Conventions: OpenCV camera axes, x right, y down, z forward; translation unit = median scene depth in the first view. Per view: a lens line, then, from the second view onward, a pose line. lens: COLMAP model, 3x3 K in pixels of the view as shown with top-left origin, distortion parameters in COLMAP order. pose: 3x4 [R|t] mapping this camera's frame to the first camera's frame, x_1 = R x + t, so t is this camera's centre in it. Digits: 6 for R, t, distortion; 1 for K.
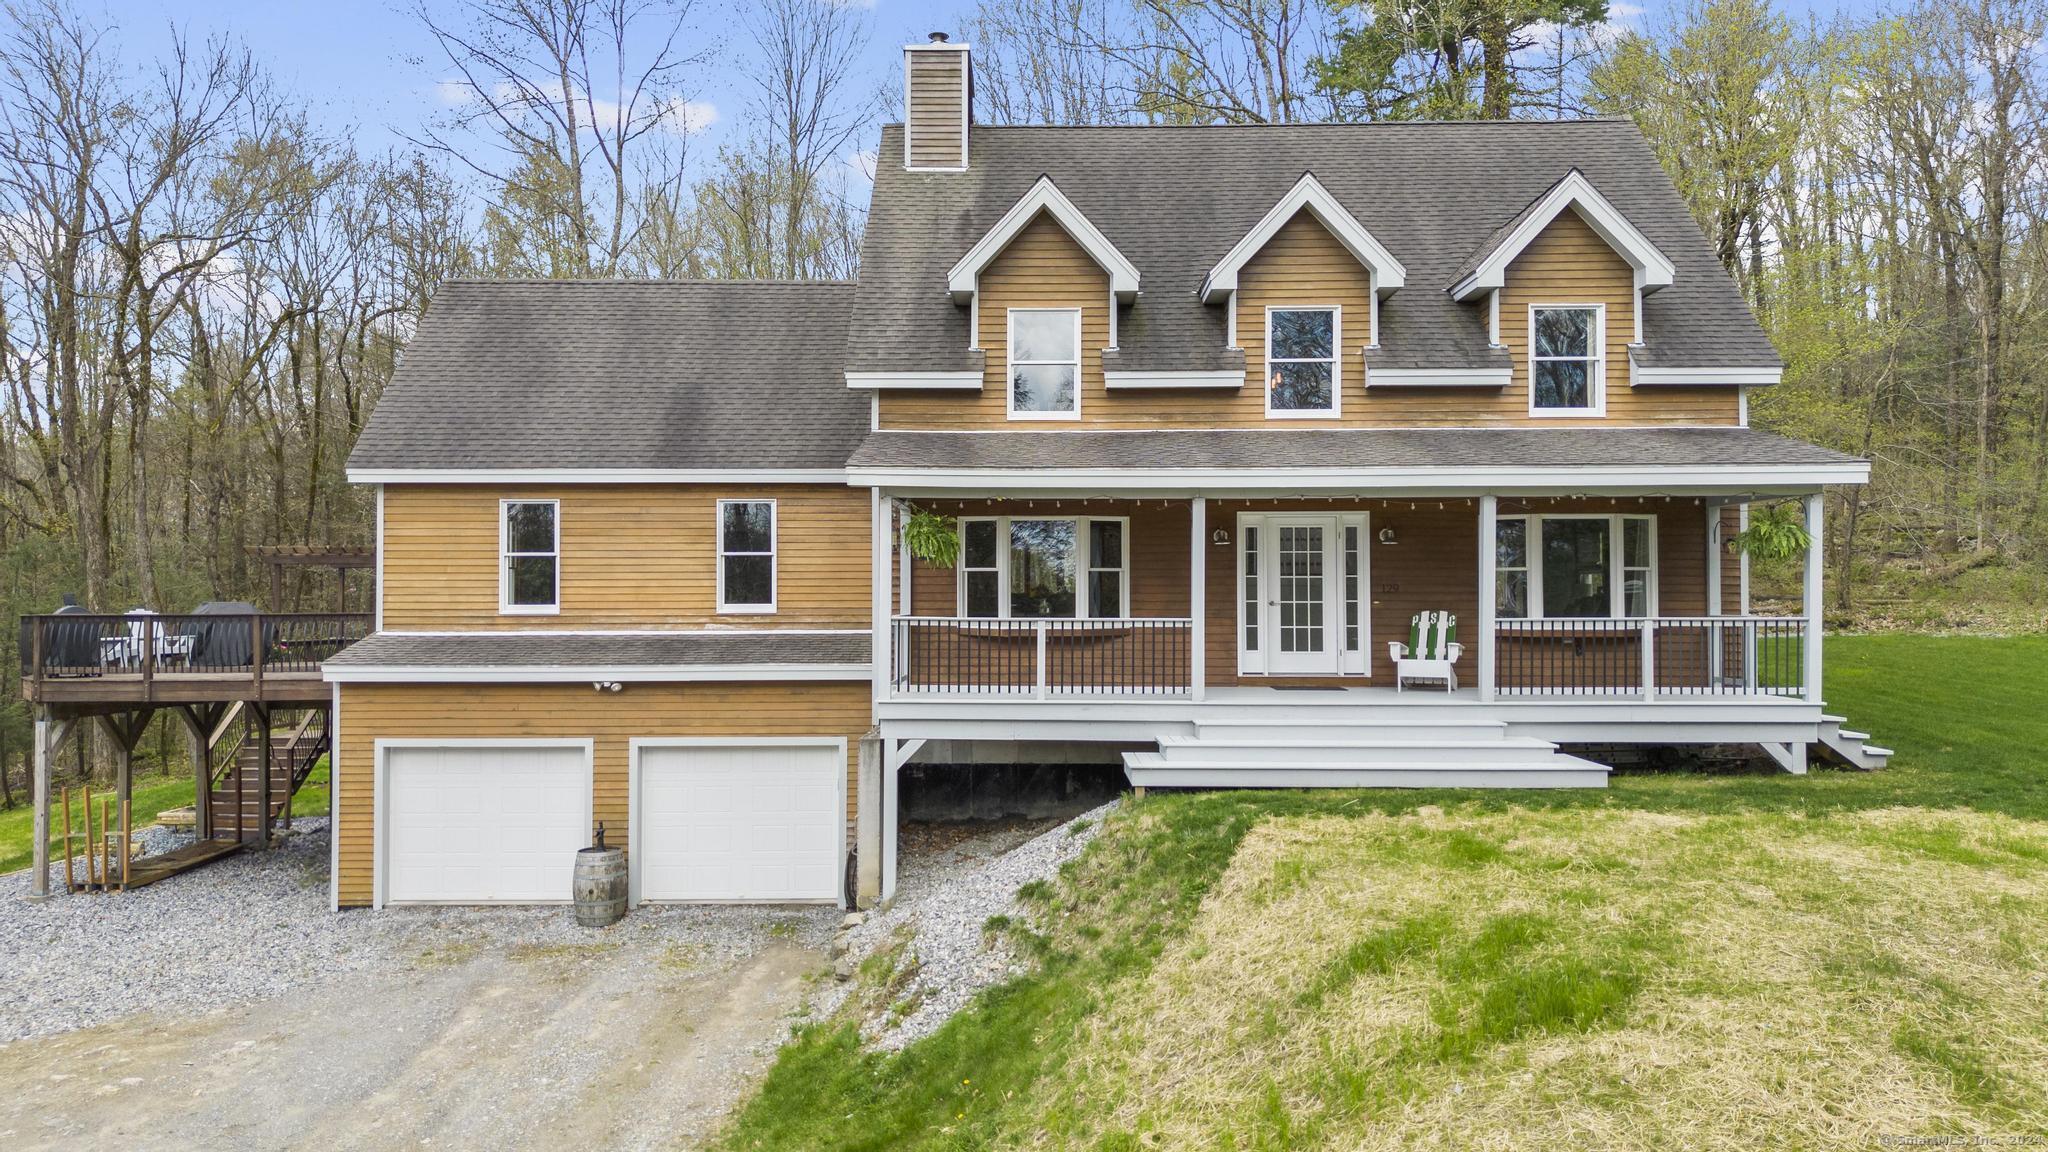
lens RADIAL K [[1517.6, 0, 1024.0], [0, 1517.6, 576.0], [0, 0, 1]] dist [-0.003674, -0.002227]
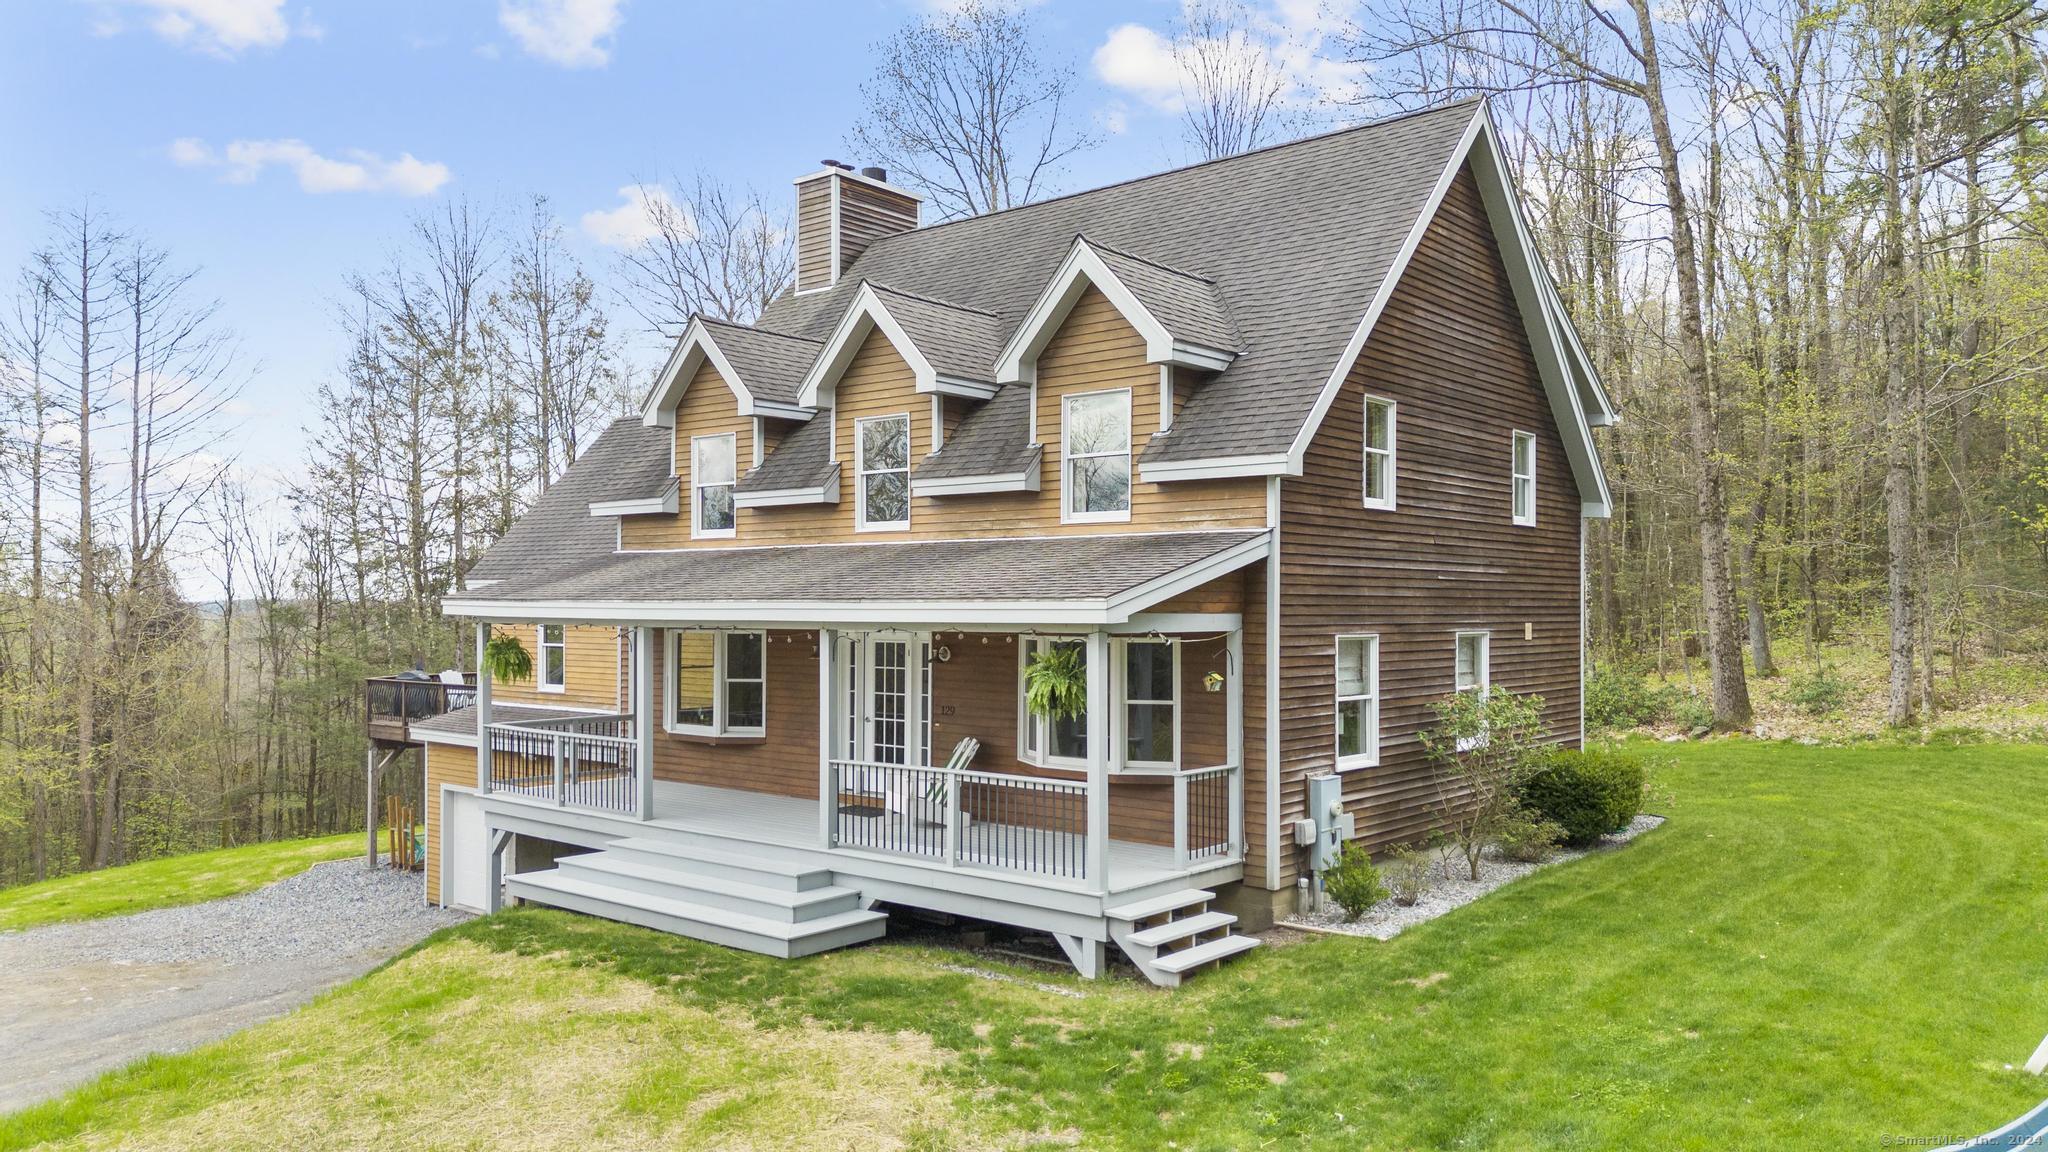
lens RADIAL K [[1501.6, 0, 1024.0], [0, 1501.6, 576.0], [0, 0, 1]] dist [0.006169, 0.000114]
pose [[0.775625, -0.006699, -0.631159, 0.824201], [-0.004451, 0.999861, -0.016082, -0.057525], [0.631179, 0.015283, 0.775487, 0.298217]]
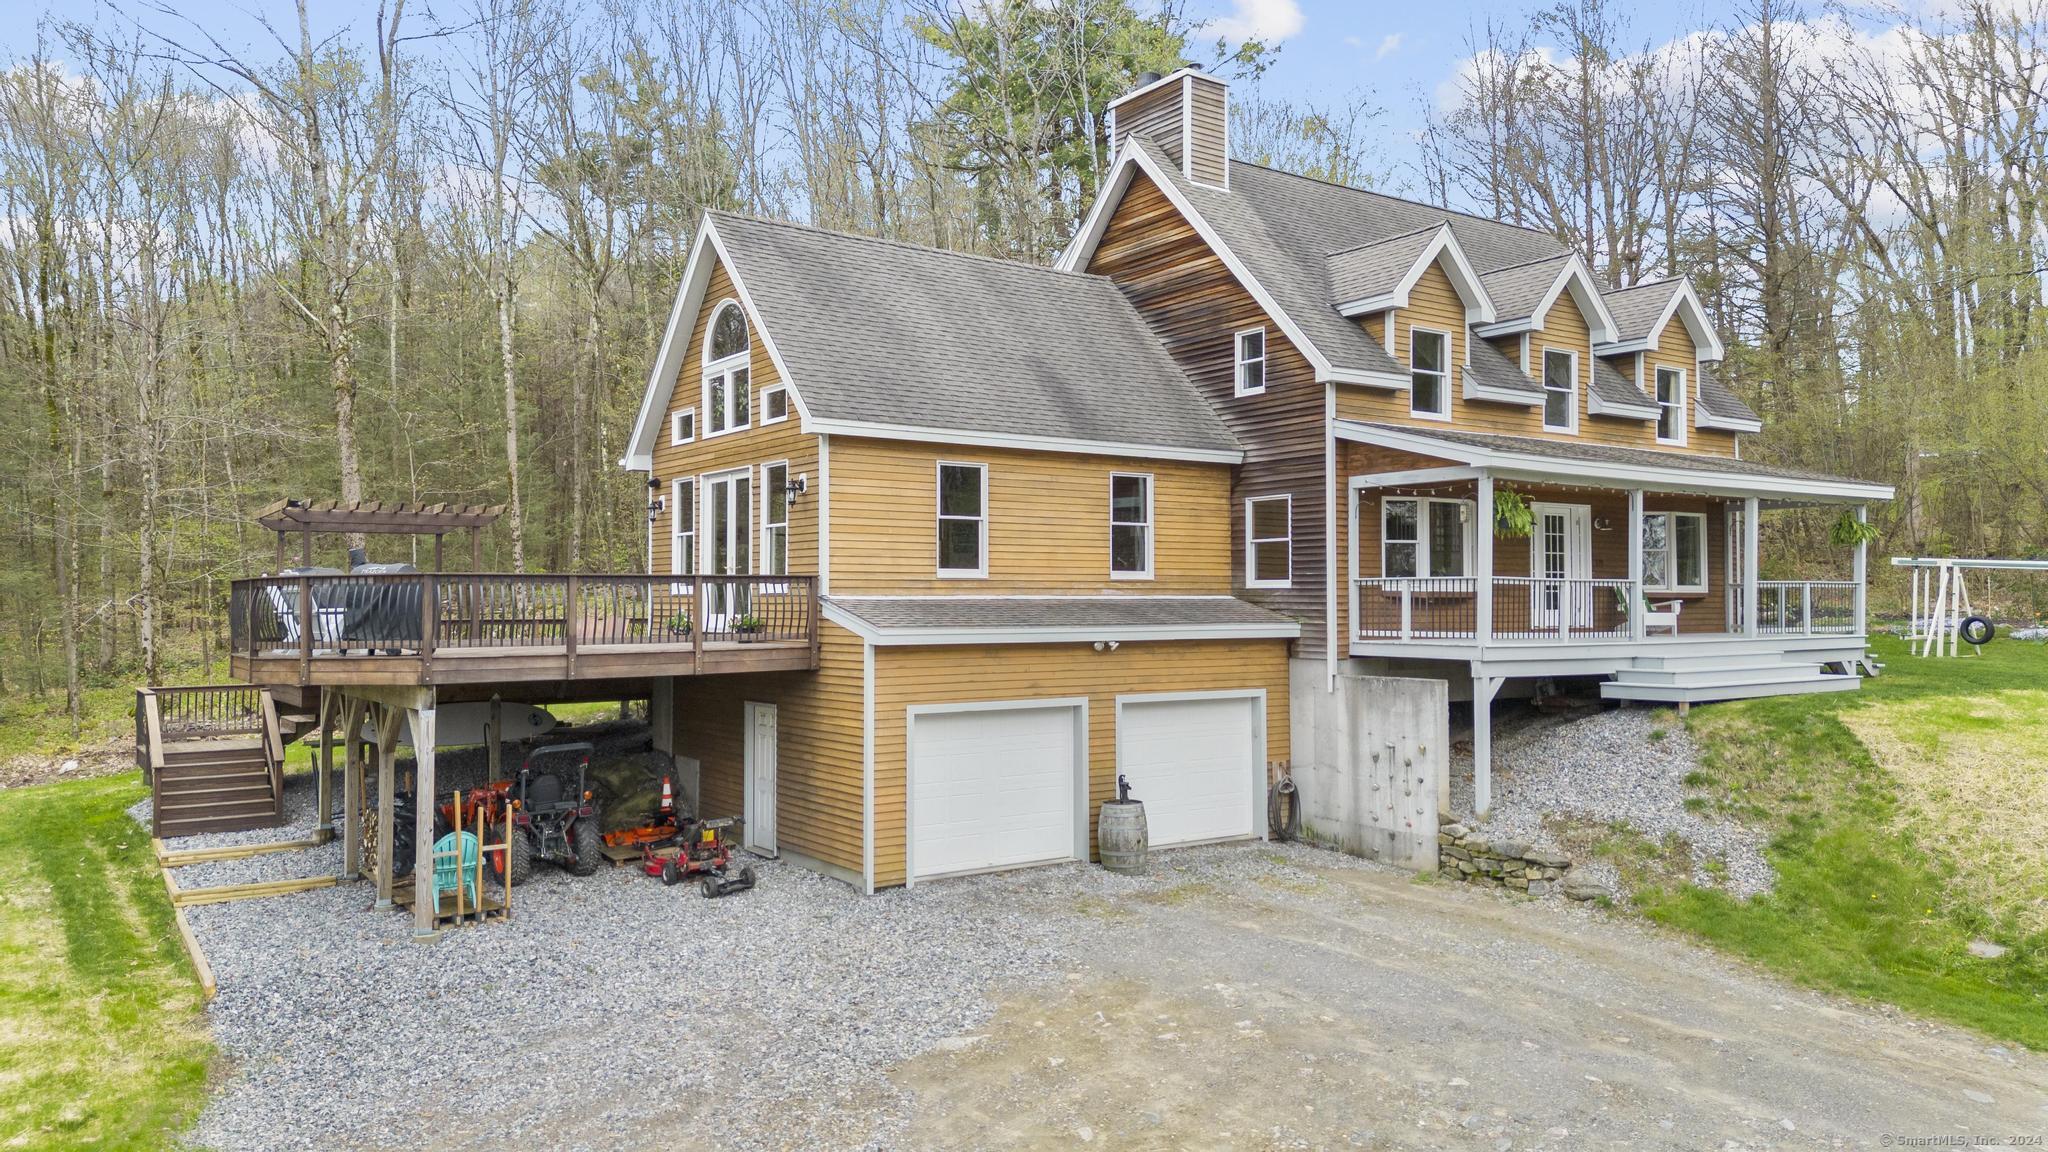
lens RADIAL K [[1500.1, 0, 1024.0], [0, 1500.1, 576.0], [0, 0, 1]] dist [0.036748, -0.001119]
pose [[0.803743, 0.011405, 0.594867, -0.932854], [-0.007543, 0.999931, -0.008980, 0.034345], [-0.594928, 0.002730, 0.803774, 0.205728]]
